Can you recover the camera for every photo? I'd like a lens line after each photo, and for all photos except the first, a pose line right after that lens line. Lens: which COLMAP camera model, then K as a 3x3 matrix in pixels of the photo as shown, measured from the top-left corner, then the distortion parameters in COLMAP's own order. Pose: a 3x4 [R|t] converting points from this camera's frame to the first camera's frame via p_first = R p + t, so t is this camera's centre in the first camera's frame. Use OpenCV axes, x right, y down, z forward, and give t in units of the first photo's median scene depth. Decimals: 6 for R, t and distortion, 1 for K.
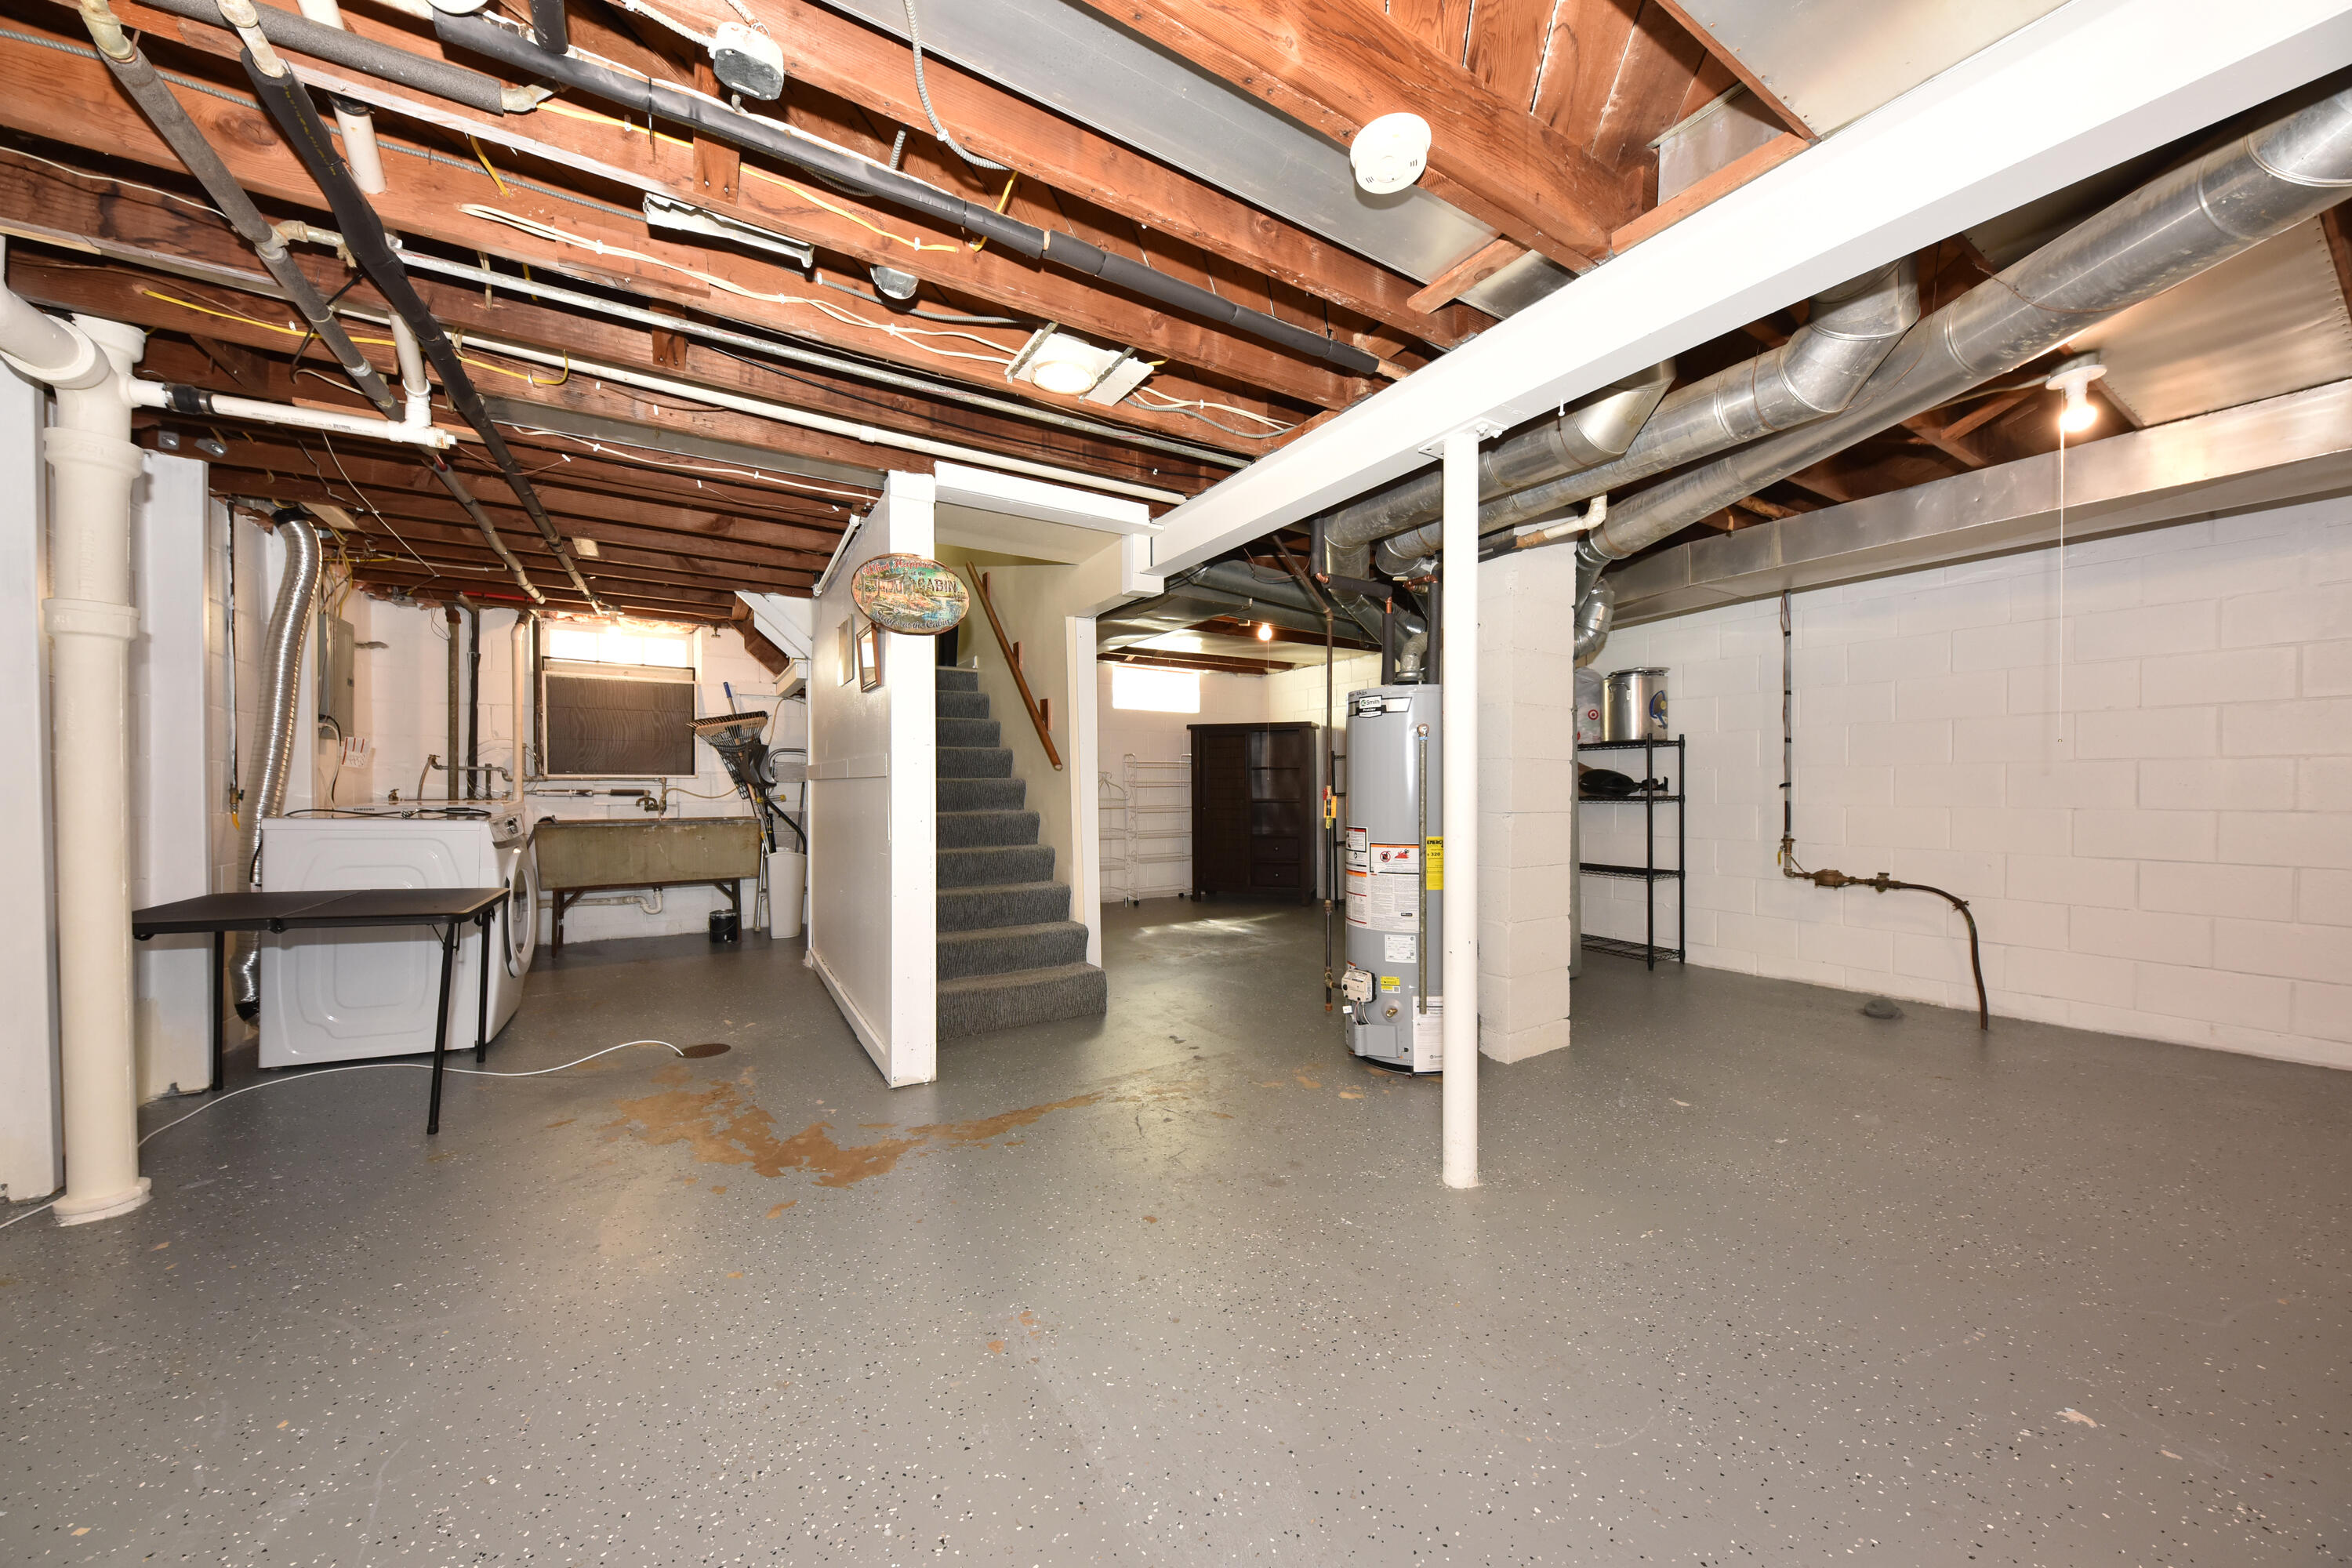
lens RADIAL K [[805.0, 0, 1191.9], [0, 805.0, 794.4], [0, 0, 1]] dist [0.001897, -0.000015]
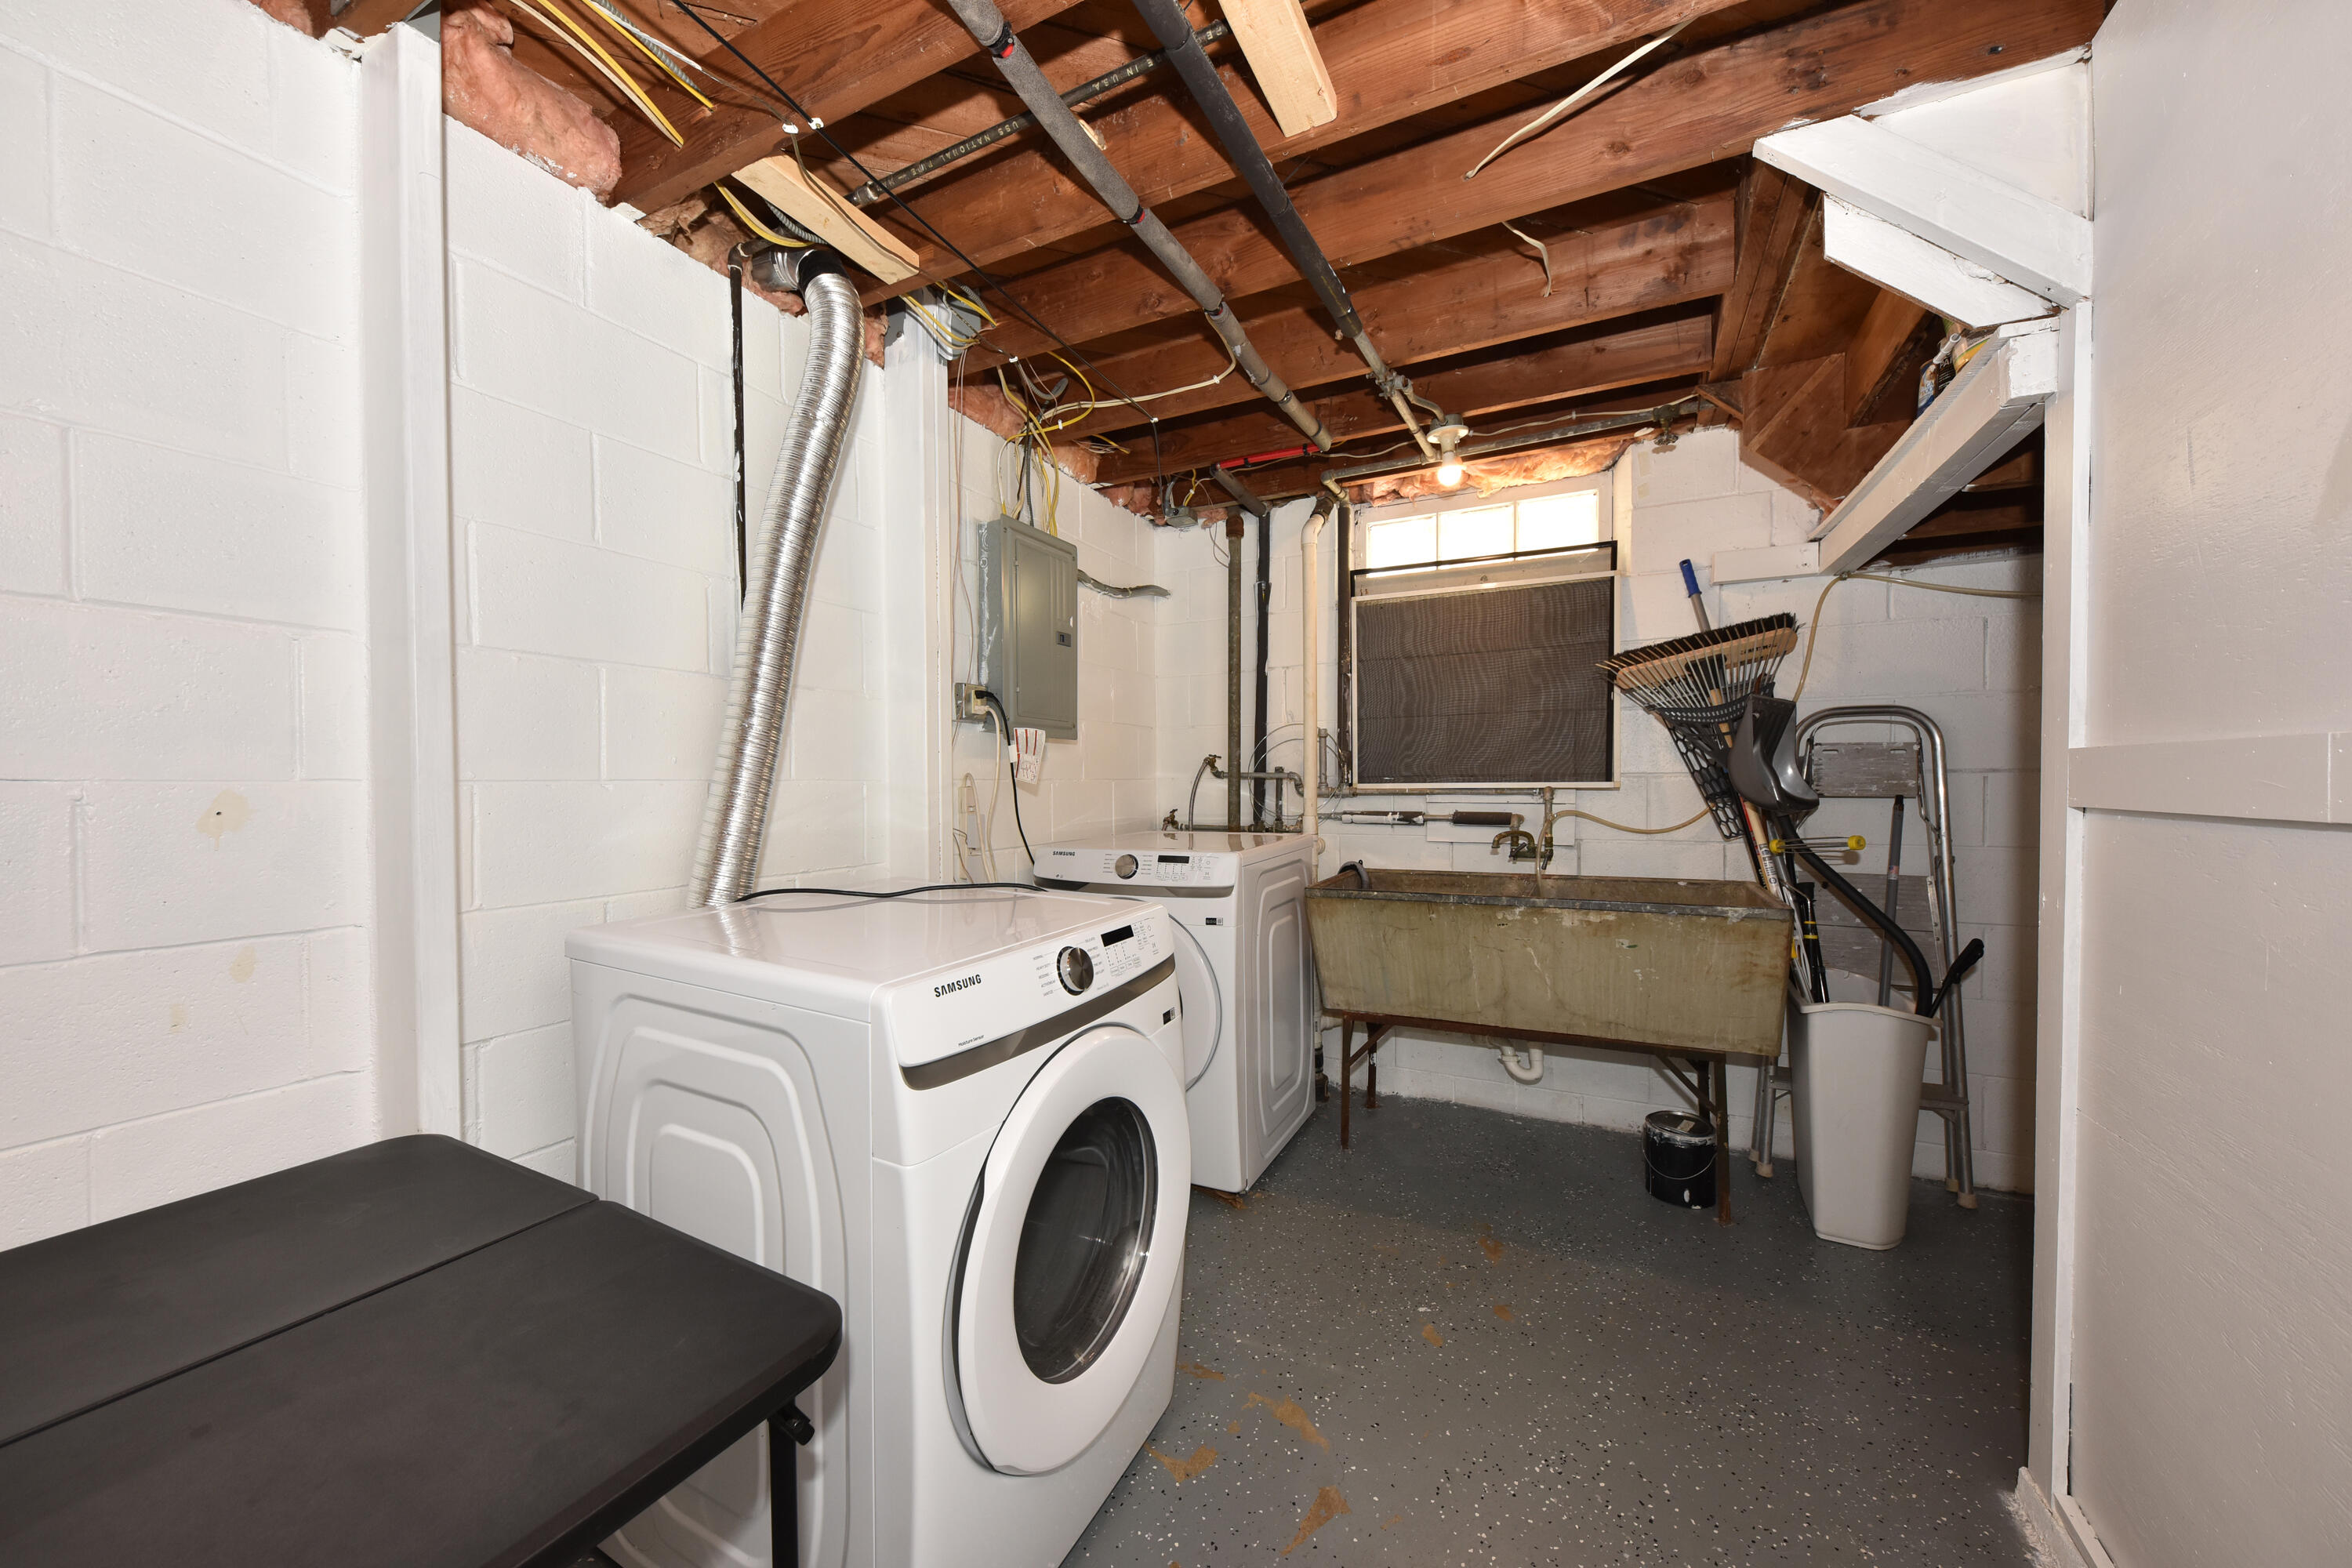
lens RADIAL K [[852.0, 0, 1181.2], [0, 852.0, 793.1], [0, 0, 1]] dist [0.020104, 0.000092]
pose [[0.517978, 0.008615, -0.855351, -0.351745], [0.001222, 0.999941, 0.010811, -0.023829], [0.855393, -0.006646, 0.517936, 0.577155]]
